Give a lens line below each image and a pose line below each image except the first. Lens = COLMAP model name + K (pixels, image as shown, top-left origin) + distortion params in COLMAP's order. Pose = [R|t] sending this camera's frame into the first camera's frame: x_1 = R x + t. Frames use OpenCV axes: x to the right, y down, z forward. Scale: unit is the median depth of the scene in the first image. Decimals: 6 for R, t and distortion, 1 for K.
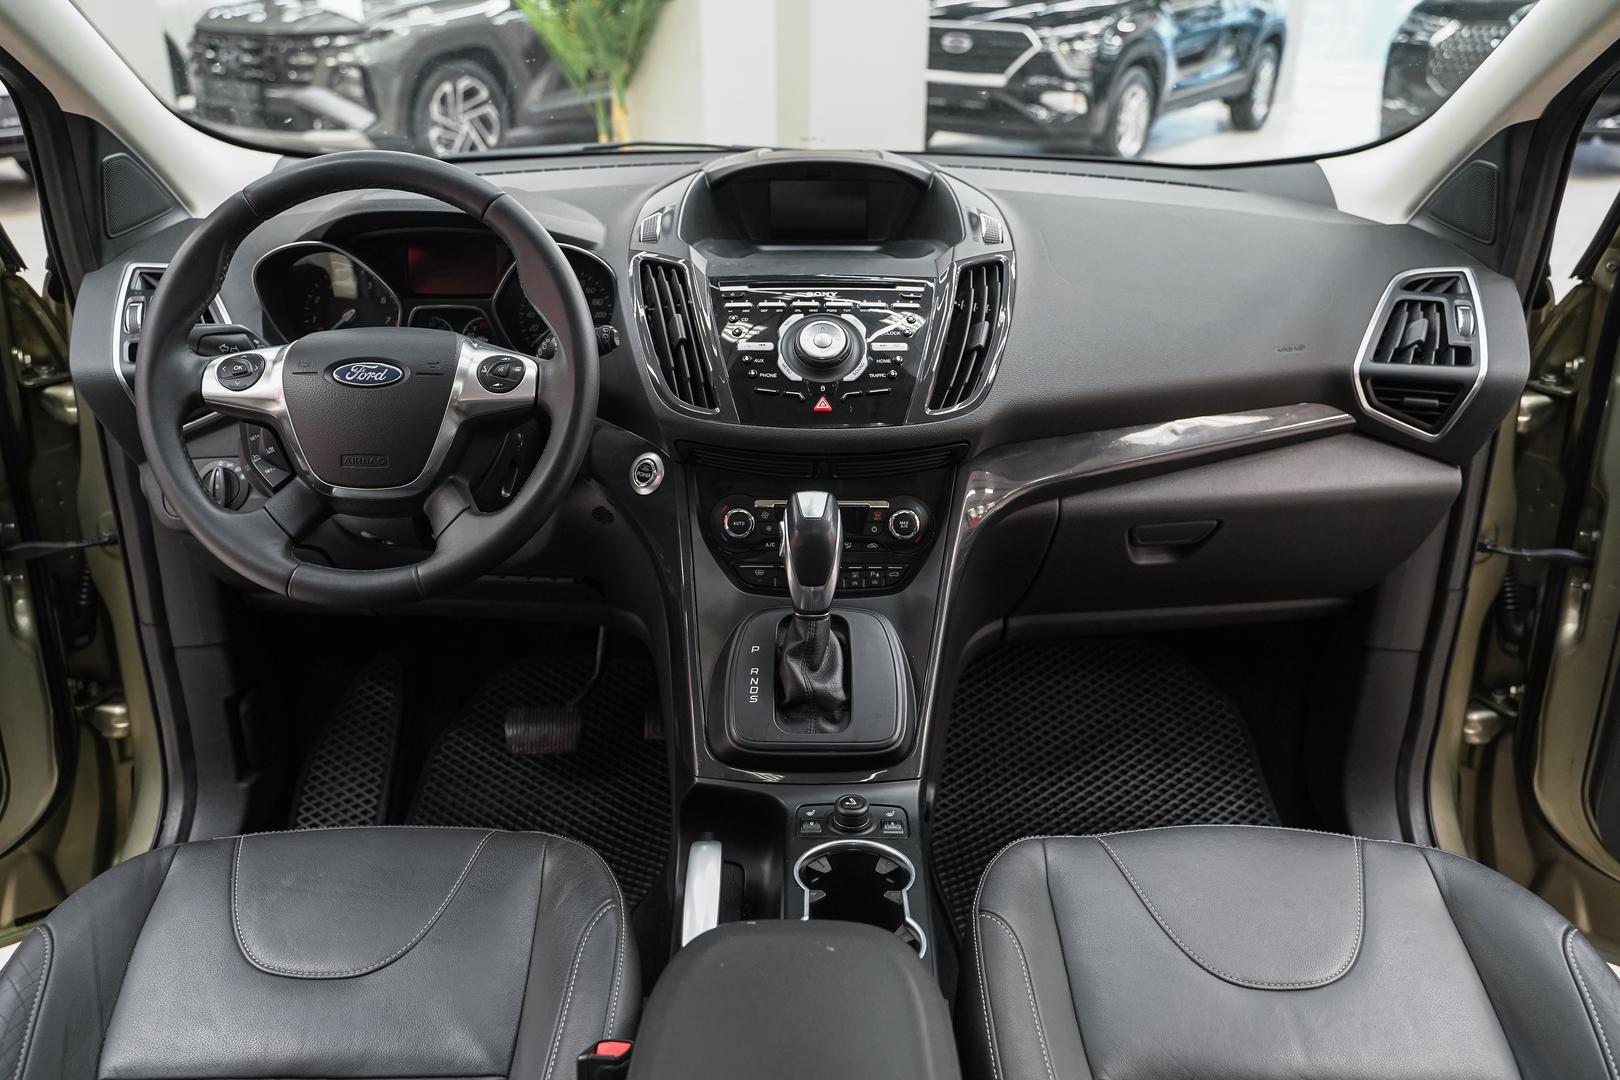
lens RADIAL K [[1335.5, 0, 809.2], [0, 1335.5, 529.6], [0, 0, 1]] dist [-0.006741, -0.000961]
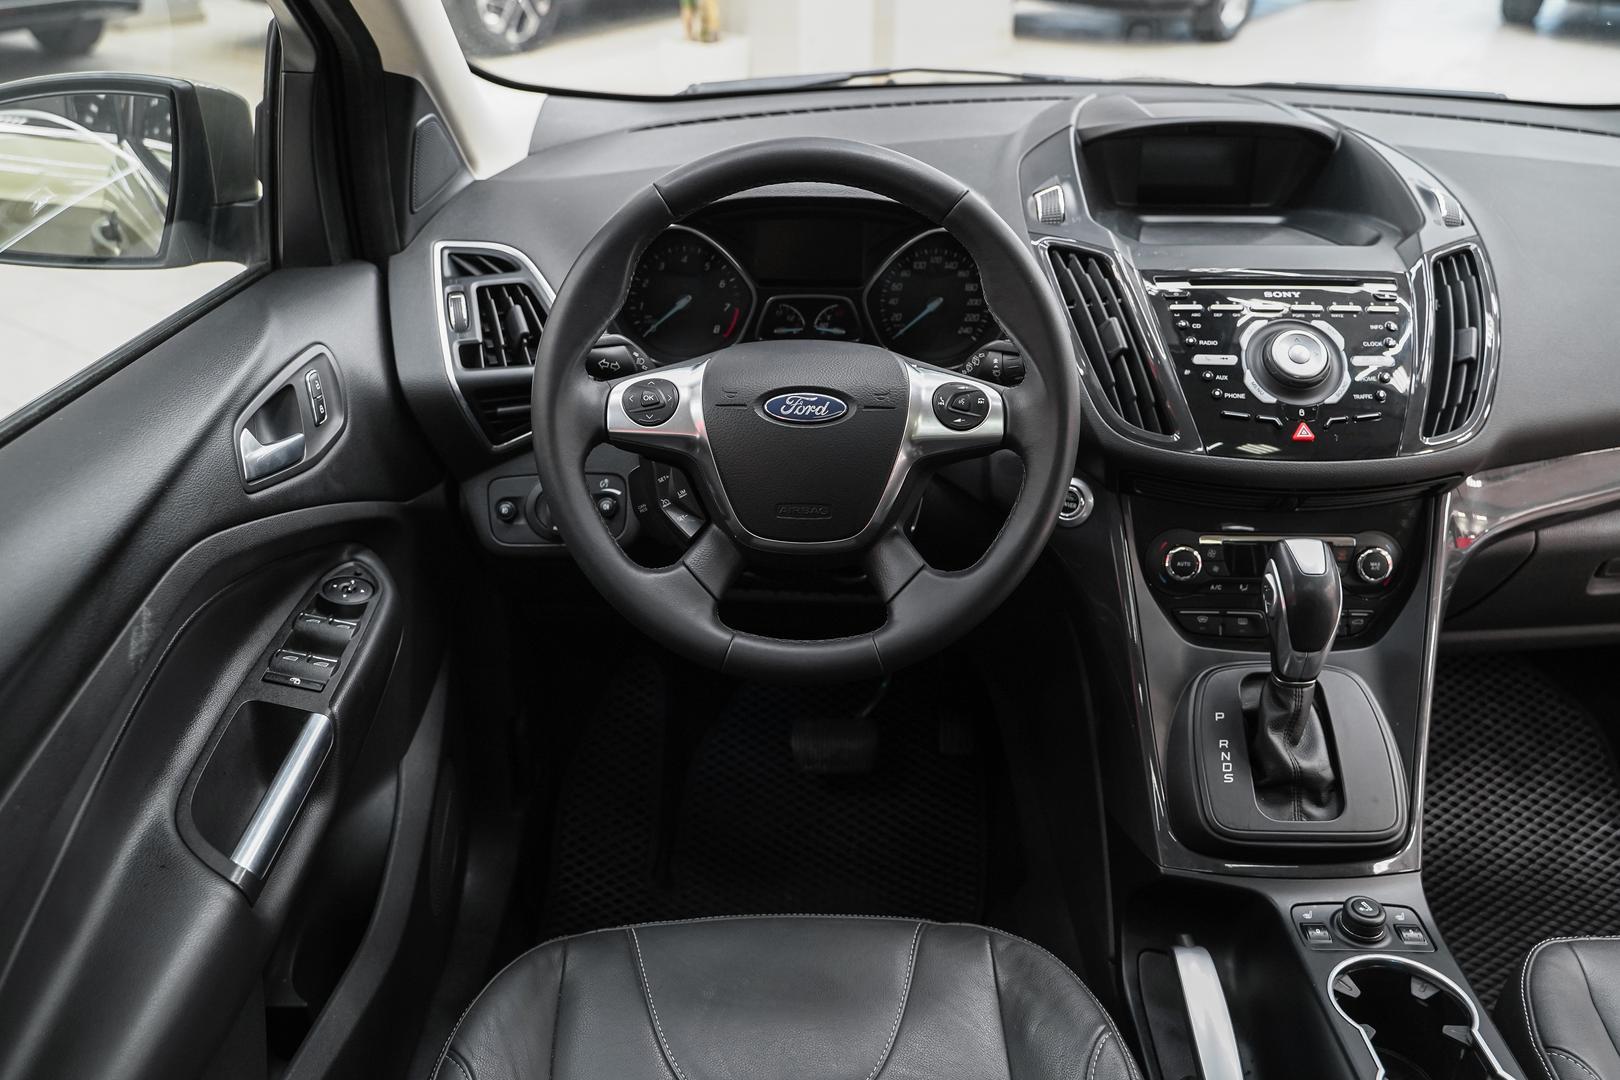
lens RADIAL K [[1402.0, 0, 809.7], [0, 1402.0, 507.6], [0, 0, 1]] dist [-0.011136, -0.008484]
pose [[0.999963, 0.004971, -0.007019, -0.276391], [-0.004465, 0.997514, 0.070320, -0.099286], [0.007351, -0.070286, 0.997500, 0.095849]]
